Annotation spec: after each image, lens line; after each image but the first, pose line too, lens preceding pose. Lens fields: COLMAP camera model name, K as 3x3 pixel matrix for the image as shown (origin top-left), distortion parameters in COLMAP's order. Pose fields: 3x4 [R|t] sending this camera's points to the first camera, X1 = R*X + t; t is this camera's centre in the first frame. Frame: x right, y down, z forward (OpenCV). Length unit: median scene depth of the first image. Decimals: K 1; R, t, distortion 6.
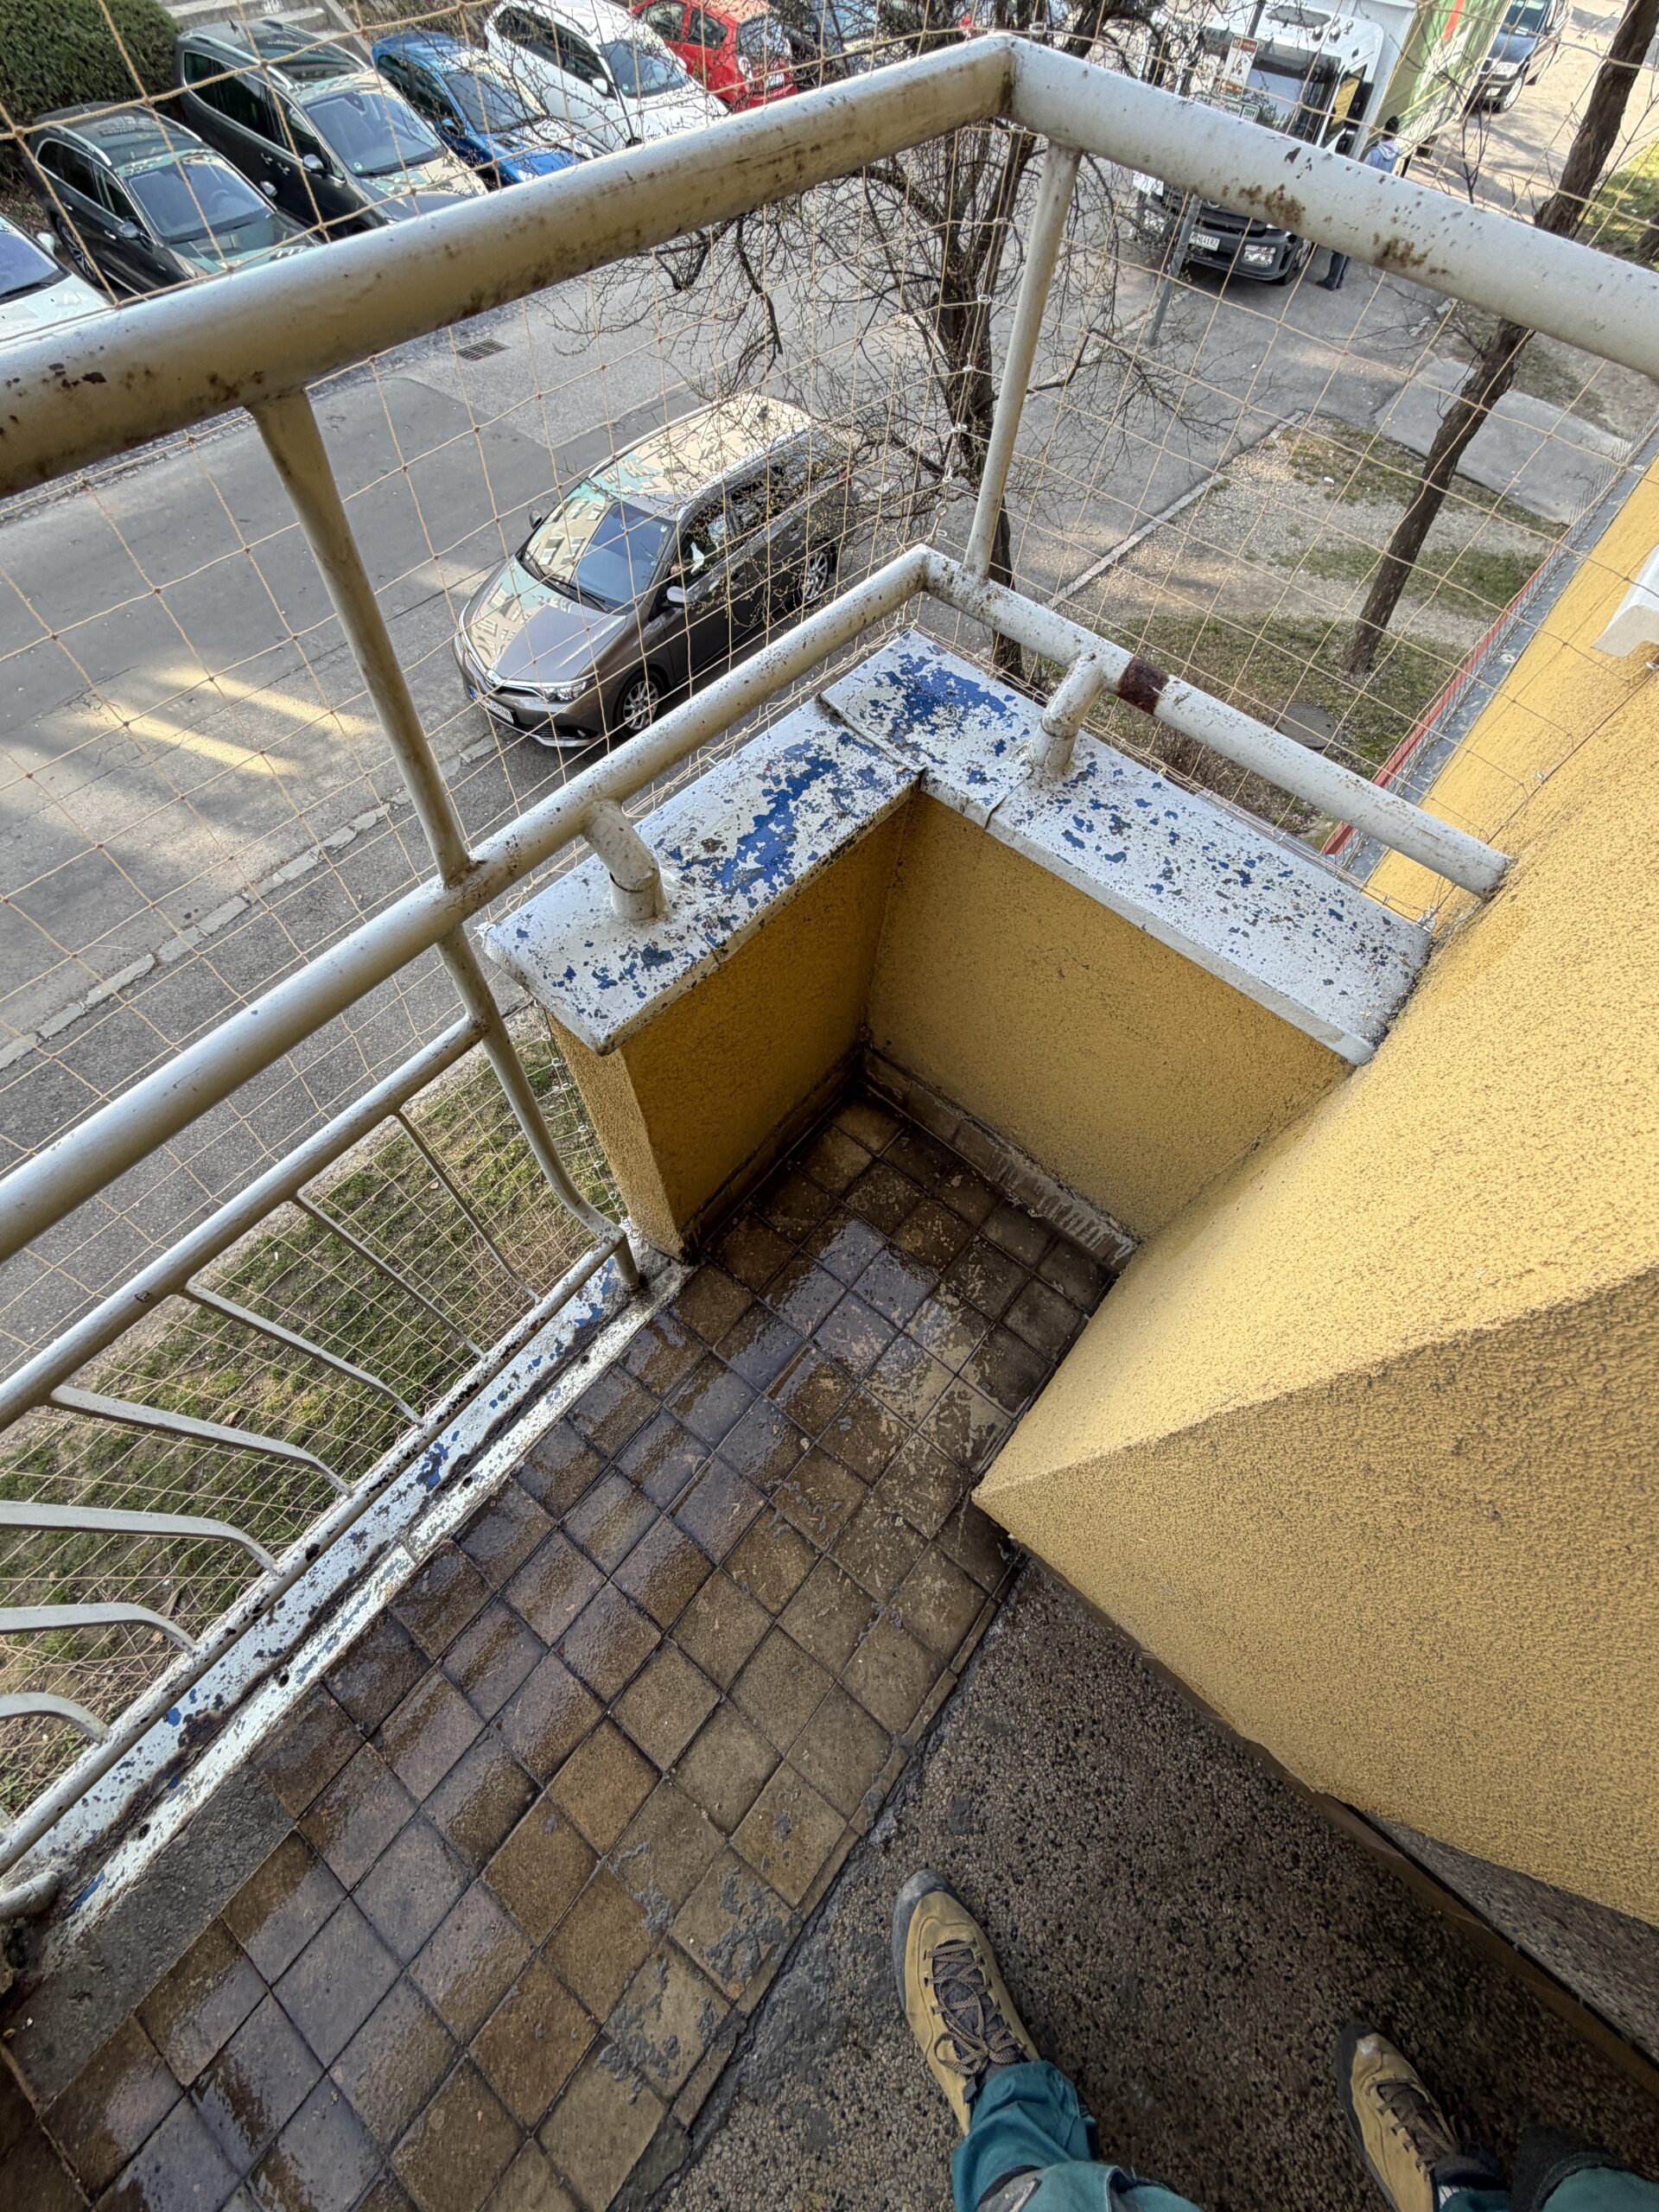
lens RADIAL K [[878.0, 0, 829.5], [0, 878.0, 1106.0], [0, 0, 1]] dist [0.000478, 0.000072]
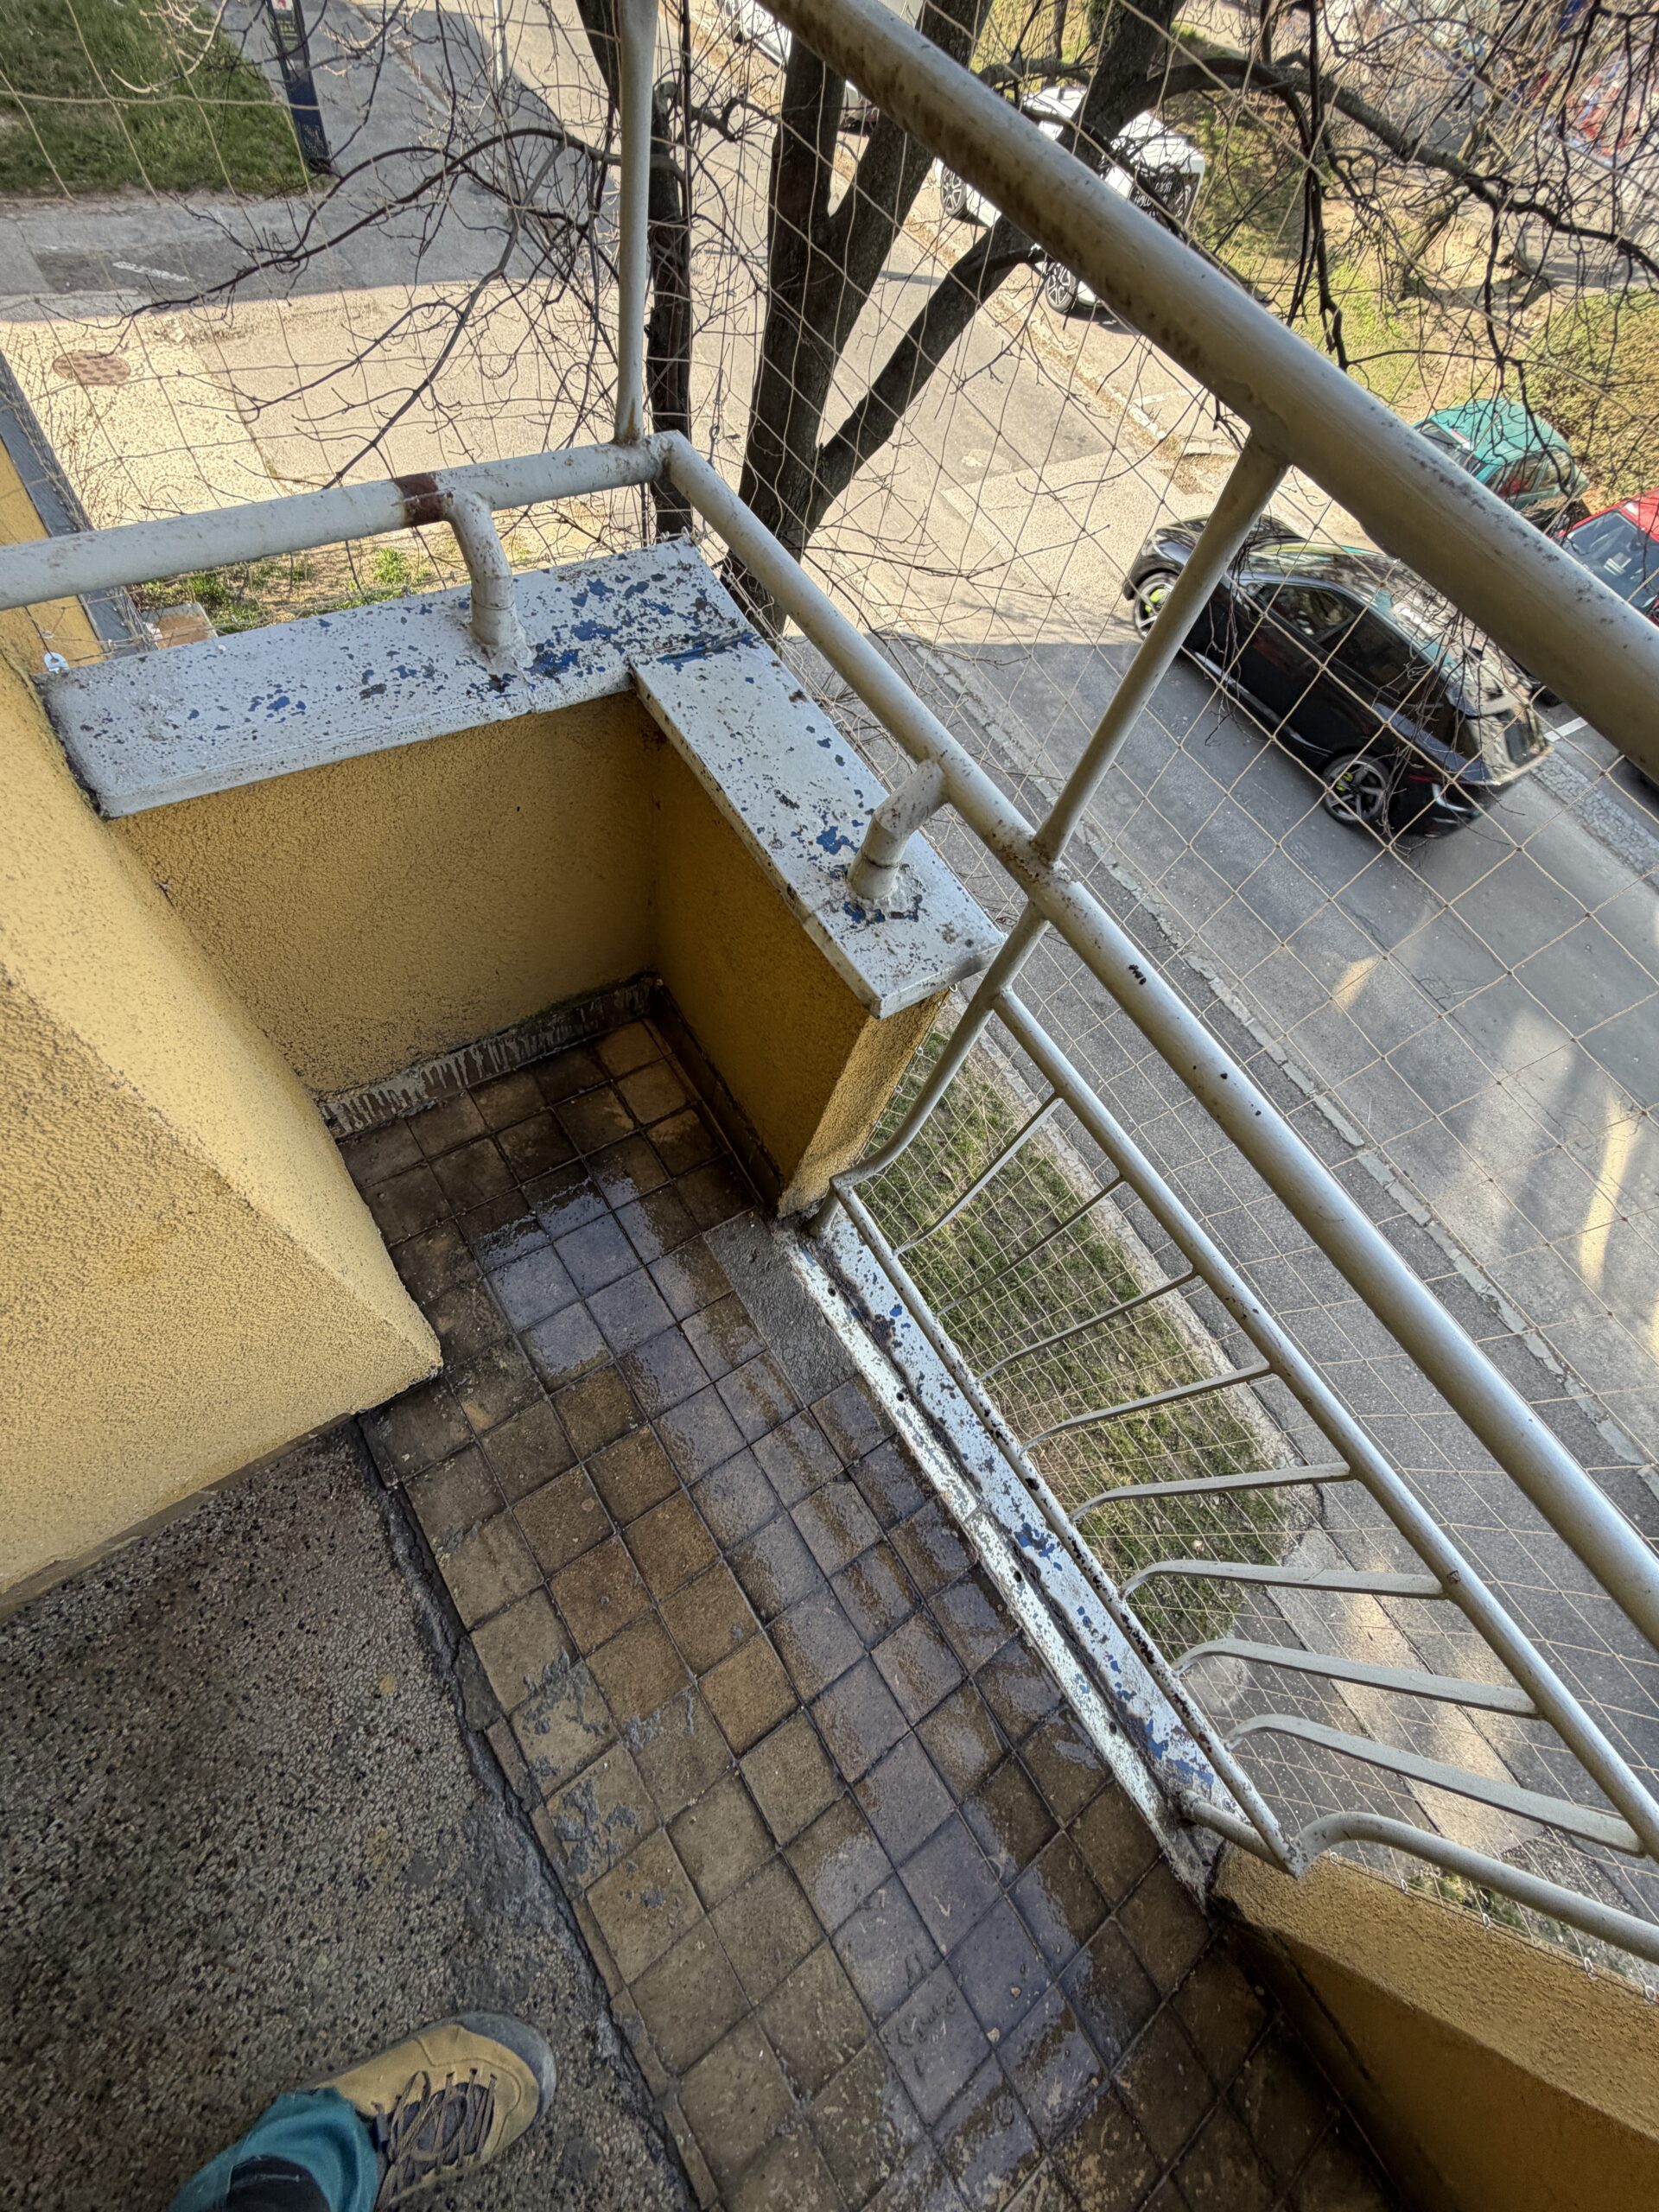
lens RADIAL K [[878.0, 0, 829.5], [0, 878.0, 1106.0], [0, 0, 1]] dist [0.000478, 0.000072]
pose [[-0.278187, 0.800887, -0.530276, -0.260089], [-0.928926, -0.083878, 0.360640, 0.325219], [0.244353, 0.592912, 0.767298, -0.184709]]
